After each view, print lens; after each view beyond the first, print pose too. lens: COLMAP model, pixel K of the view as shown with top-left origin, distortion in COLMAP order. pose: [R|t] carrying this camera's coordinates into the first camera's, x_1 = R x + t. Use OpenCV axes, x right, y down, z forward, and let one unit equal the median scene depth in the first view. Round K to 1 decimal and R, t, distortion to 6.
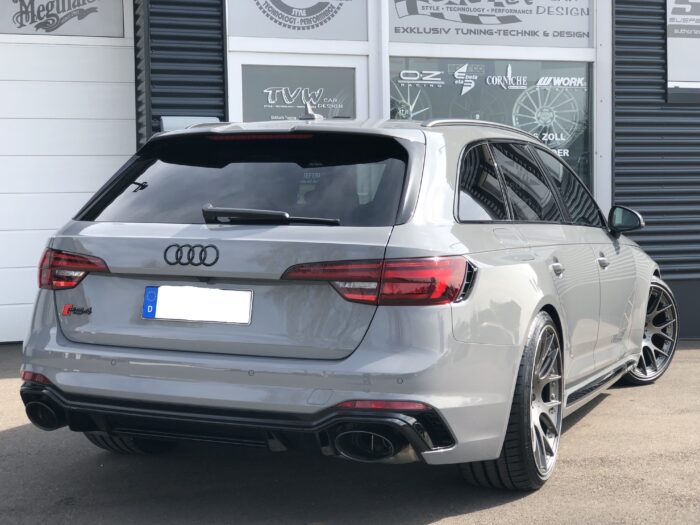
lens RADIAL K [[1120.6, 0, 348.1], [0, 1120.6, 260.7], [0, 0, 1]] dist [0.036829, 0.158274]
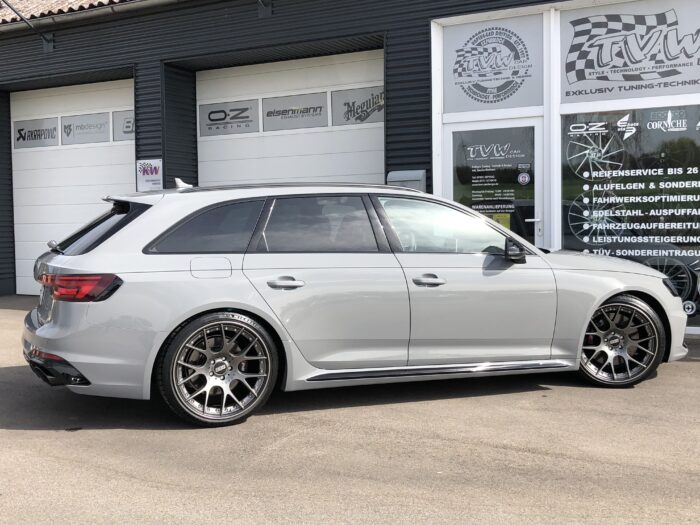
lens RADIAL K [[803.9, 0, 350.0], [0, 803.9, 262.5], [0, 0, 1]] dist [0.079215, -0.199882]
pose [[0.700445, 0.039913, -0.712589, 0.533599], [-0.031736, 0.999189, 0.024771, -0.025226], [0.713000, 0.005265, 0.701144, 0.161485]]
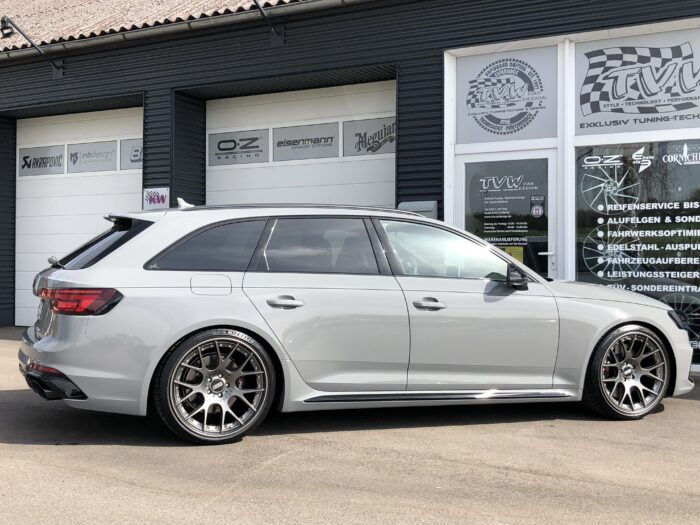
lens RADIAL K [[850.0, 0, 350.0], [0, 850.0, 262.5], [0, 0, 1]] dist [0.126645, -0.381421]
pose [[0.688633, 0.012451, -0.725003, 0.562866], [-0.050536, 0.998245, -0.030858, -0.006337], [0.723347, 0.057889, 0.688054, 0.142236]]
